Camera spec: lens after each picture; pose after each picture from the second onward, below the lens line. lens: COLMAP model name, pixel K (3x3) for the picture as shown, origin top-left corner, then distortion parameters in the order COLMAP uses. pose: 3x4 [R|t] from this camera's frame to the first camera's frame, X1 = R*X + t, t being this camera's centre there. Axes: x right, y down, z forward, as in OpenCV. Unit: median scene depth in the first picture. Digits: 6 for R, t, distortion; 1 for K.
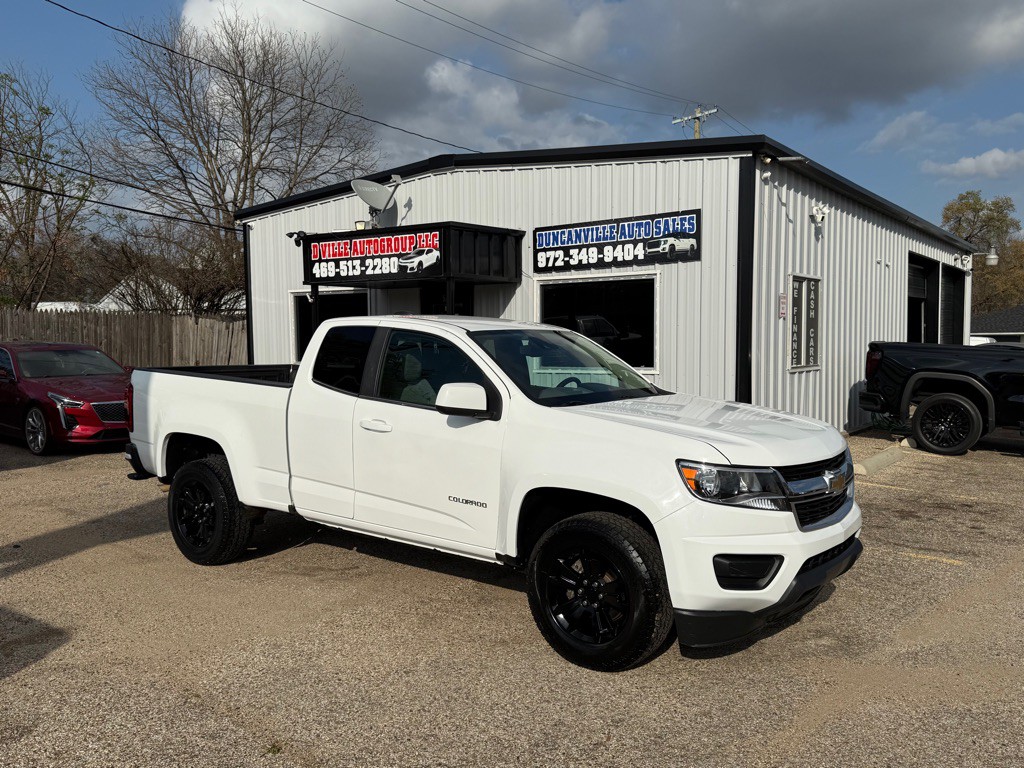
lens RADIAL K [[848.0, 0, 512.0], [0, 848.0, 384.0], [0, 0, 1]] dist [0.178294, -0.401324]
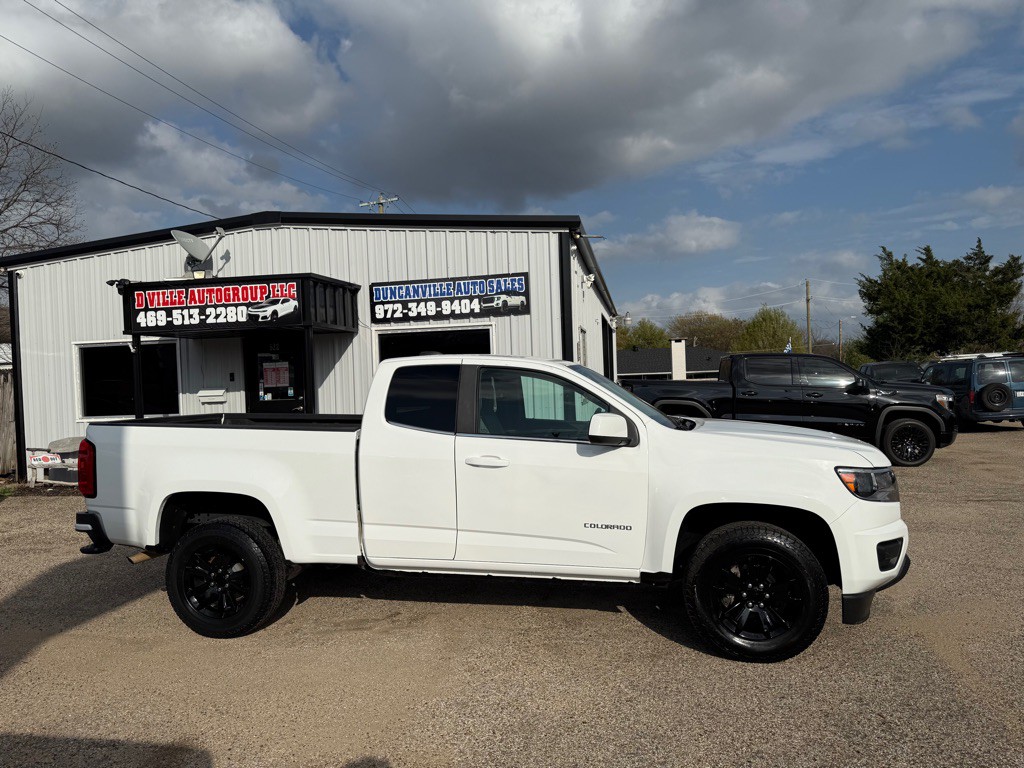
lens RADIAL K [[709.8, 0, 512.0], [0, 709.8, 384.0], [0, 0, 1]] dist [0.149047, -0.316758]
pose [[0.901731, -0.028535, 0.431354, -0.223723], [0.053152, 0.997567, -0.045121, -0.001480], [-0.429017, 0.063614, 0.901054, 0.102930]]
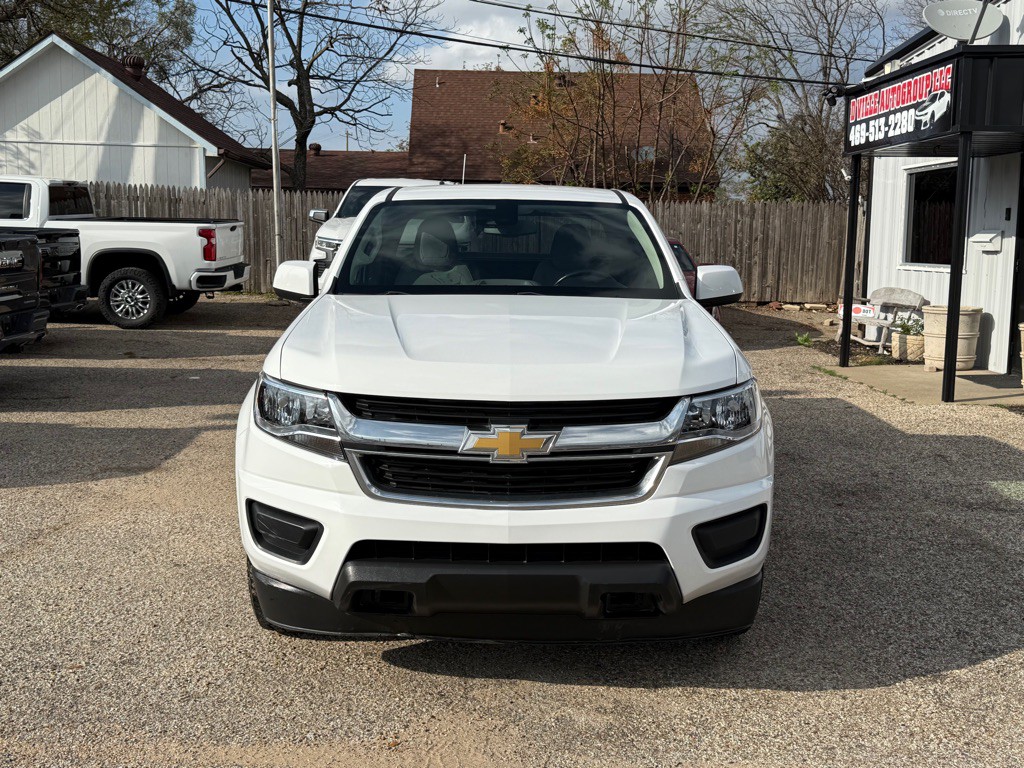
lens RADIAL K [[1038.4, 0, 513.9], [0, 1038.4, 380.4], [0, 0, 1]] dist [0.172551, -0.412810]
pose [[0.613075, 0.115542, -0.781530, 0.362858], [-0.055370, 0.993099, 0.103385, -0.001133], [0.788082, -0.020109, 0.615241, 0.219607]]
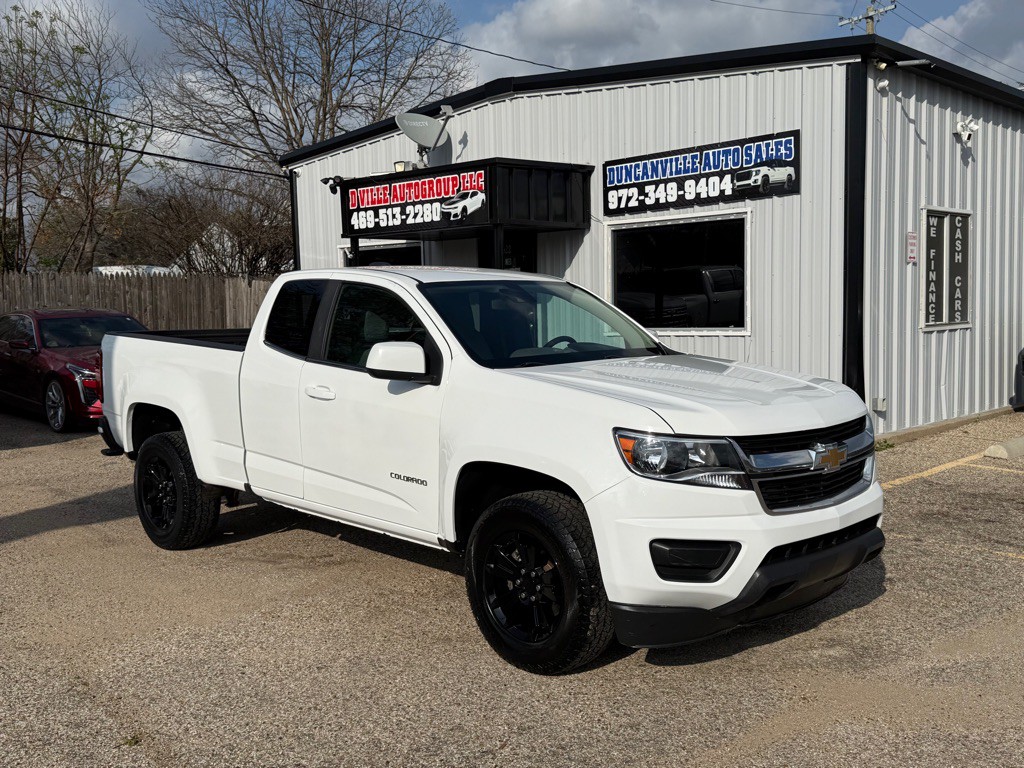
lens RADIAL K [[1011.4, 0, 512.0], [0, 1011.4, 384.0], [0, 0, 1]] dist [0.194075, -0.467915]
pose [[0.989478, -0.004407, -0.144618, 0.084762], [0.008464, 0.999587, 0.027448, 0.005809], [0.144437, -0.028384, 0.989107, -0.002643]]
